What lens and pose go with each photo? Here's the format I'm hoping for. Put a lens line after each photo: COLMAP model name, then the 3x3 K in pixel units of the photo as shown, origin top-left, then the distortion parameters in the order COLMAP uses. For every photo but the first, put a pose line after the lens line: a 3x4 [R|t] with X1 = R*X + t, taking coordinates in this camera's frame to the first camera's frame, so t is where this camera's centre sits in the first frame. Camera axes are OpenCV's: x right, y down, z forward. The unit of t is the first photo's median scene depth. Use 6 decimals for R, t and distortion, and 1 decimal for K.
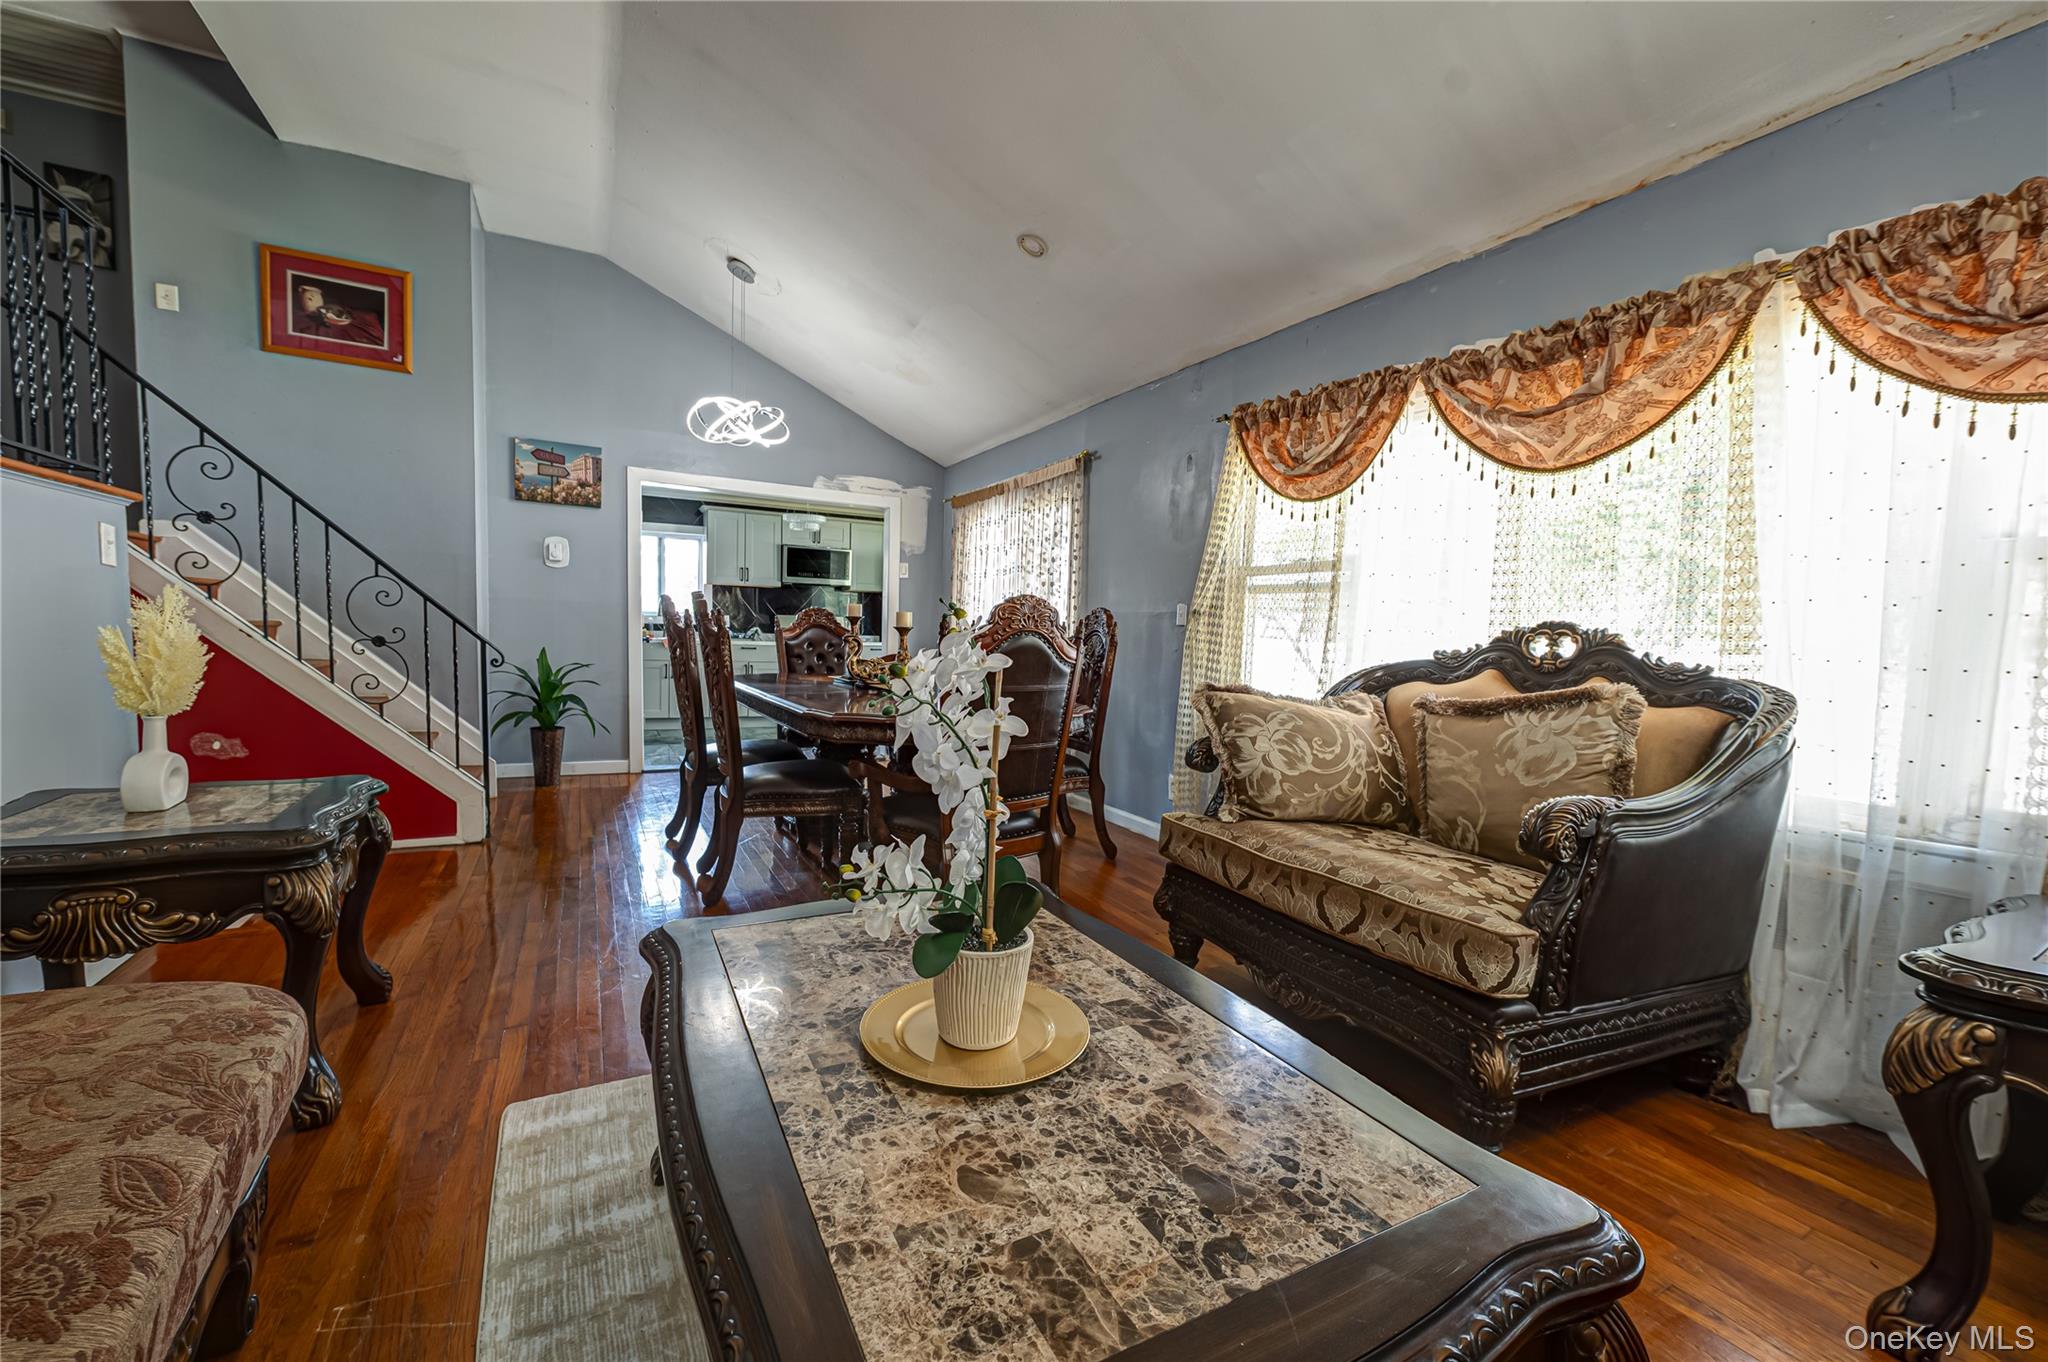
lens RADIAL K [[813.5, 0, 1028.7], [0, 813.5, 682.0], [0, 0, 1]] dist [-0.007623, -0.000438]
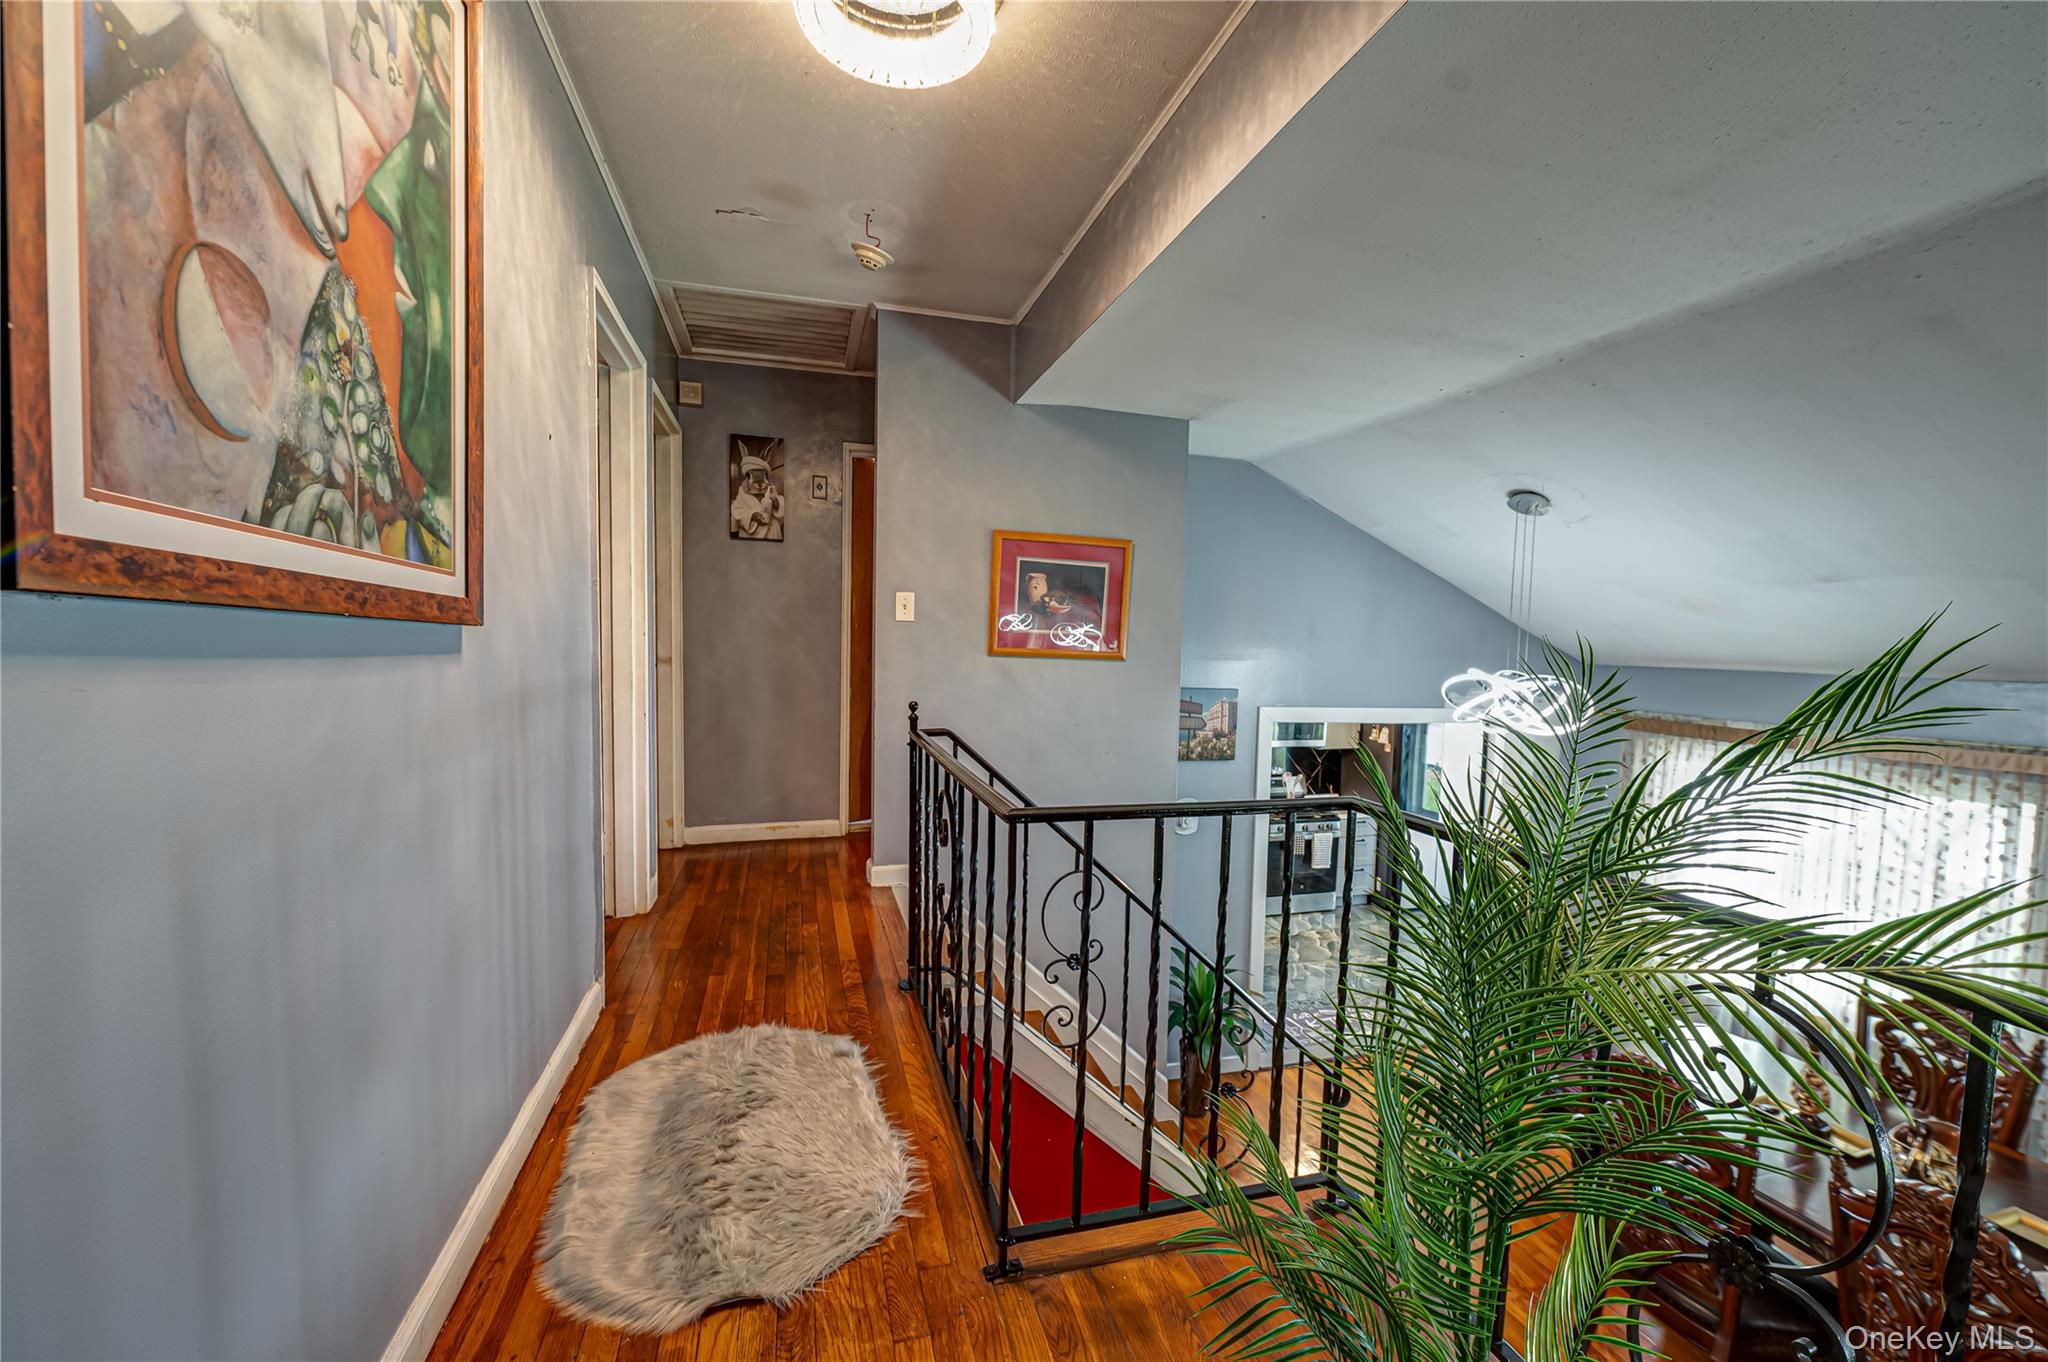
lens RADIAL K [[813.5, 0, 1030.2], [0, 813.5, 681.3], [0, 0, 1]] dist [-0.007623, -0.000438]
pose [[0.978066, 0.002035, -0.208283, -0.566800], [-0.004671, 0.999915, -0.012165, -0.288689], [0.208241, 0.012871, 0.977993, 0.143490]]
